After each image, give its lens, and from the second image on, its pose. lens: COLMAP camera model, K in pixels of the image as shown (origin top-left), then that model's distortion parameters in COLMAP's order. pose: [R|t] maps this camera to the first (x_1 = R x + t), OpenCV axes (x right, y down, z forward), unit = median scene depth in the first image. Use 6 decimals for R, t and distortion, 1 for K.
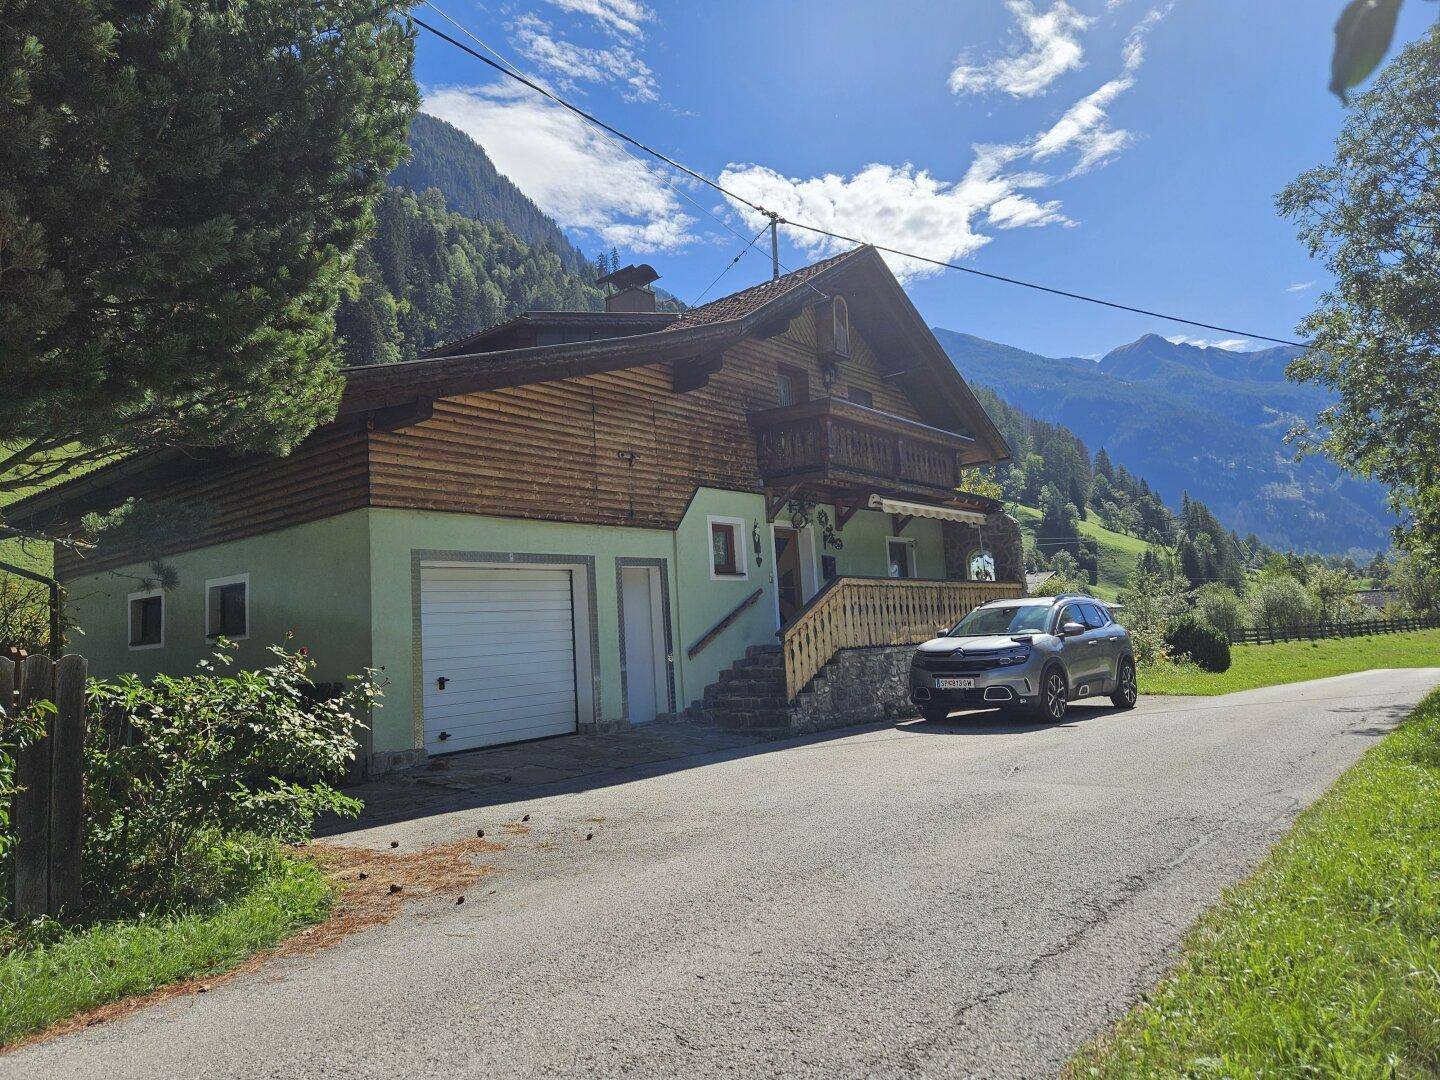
lens RADIAL K [[961.6, 0, 713.2], [0, 961.6, 525.9], [0, 0, 1]] dist [0.079152, -0.061500]
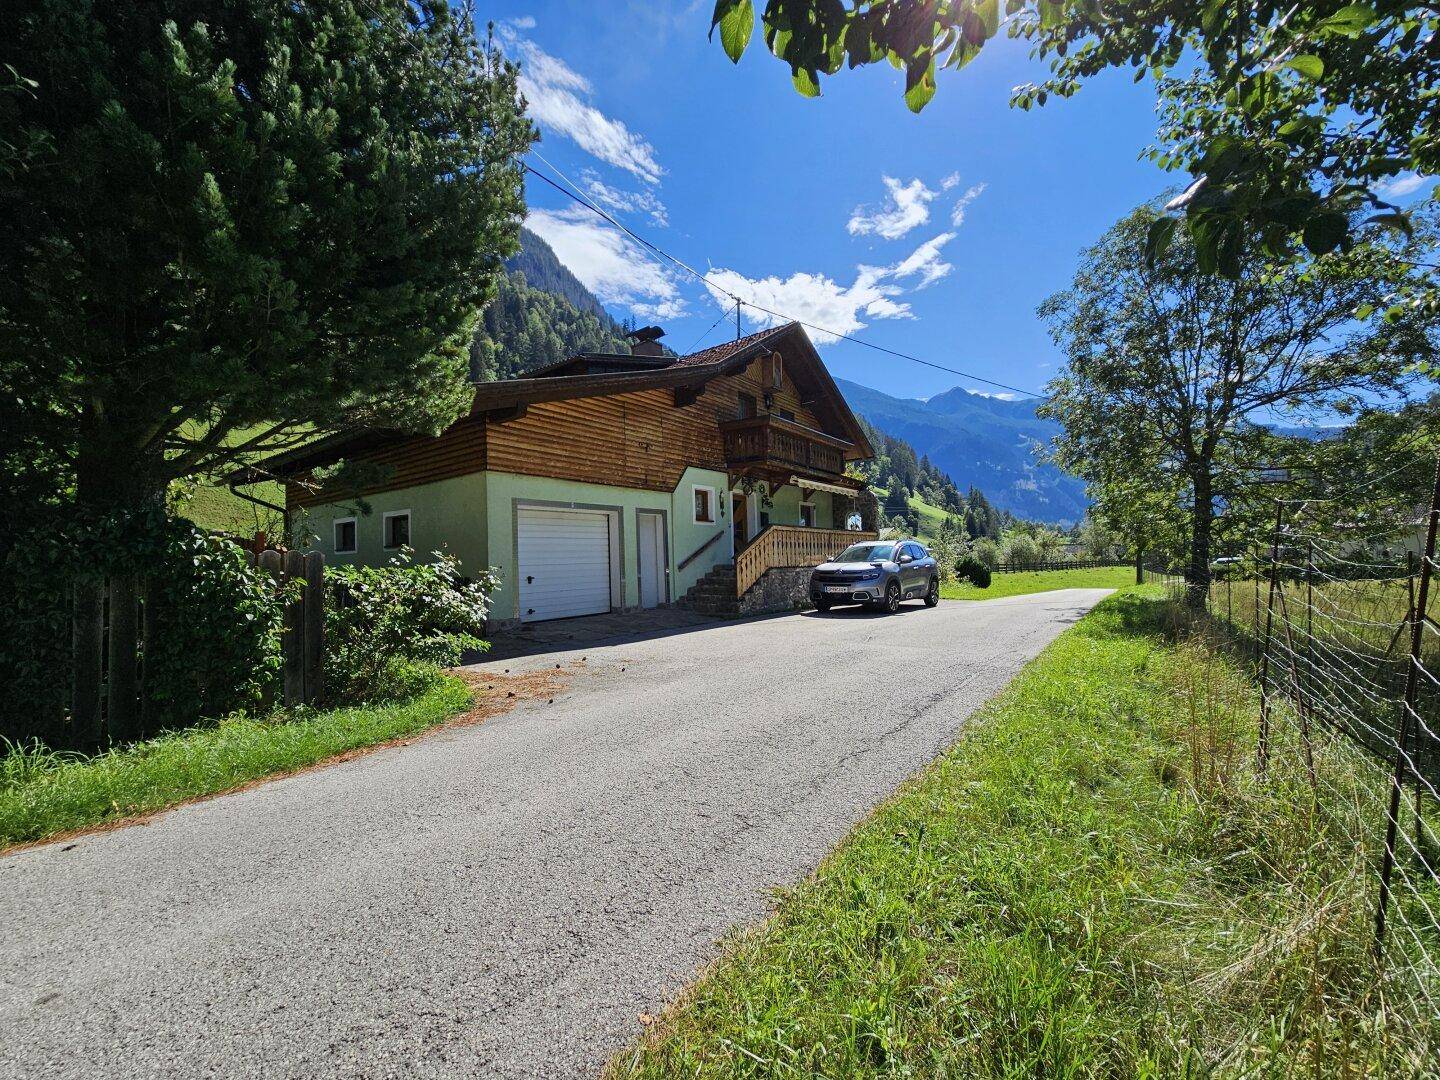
lens RADIAL K [[590.1, 0, 720.3], [0, 590.1, 541.0], [0, 0, 1]] dist [0.001744, 0.000795]
pose [[0.998021, 0.032342, 0.053928, -0.006063], [-0.036545, 0.996216, 0.078861, 0.002413], [-0.051173, -0.080676, 0.995426, -0.005102]]
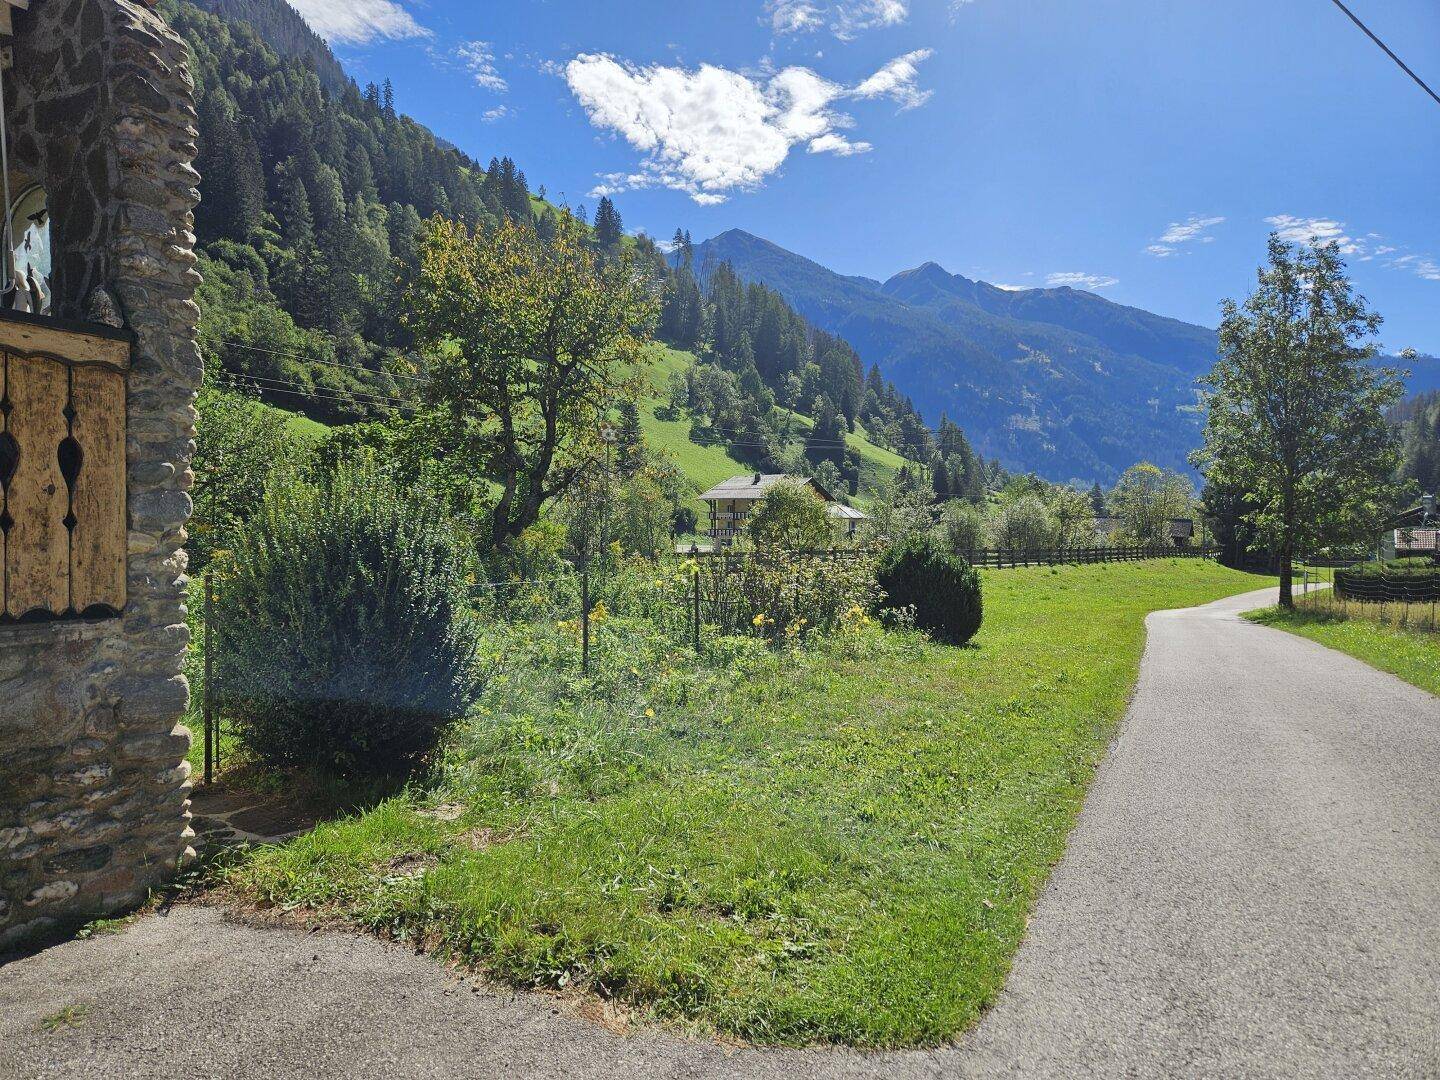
lens RADIAL K [[961.6, 0, 713.2], [0, 961.6, 525.9], [0, 0, 1]] dist [0.079152, -0.061500]
pose [[0.972382, 0.062213, 0.224951, 0.295380], [-0.086547, 0.991219, 0.099977, 0.050027], [-0.216755, -0.116685, 0.969227, 0.590518]]
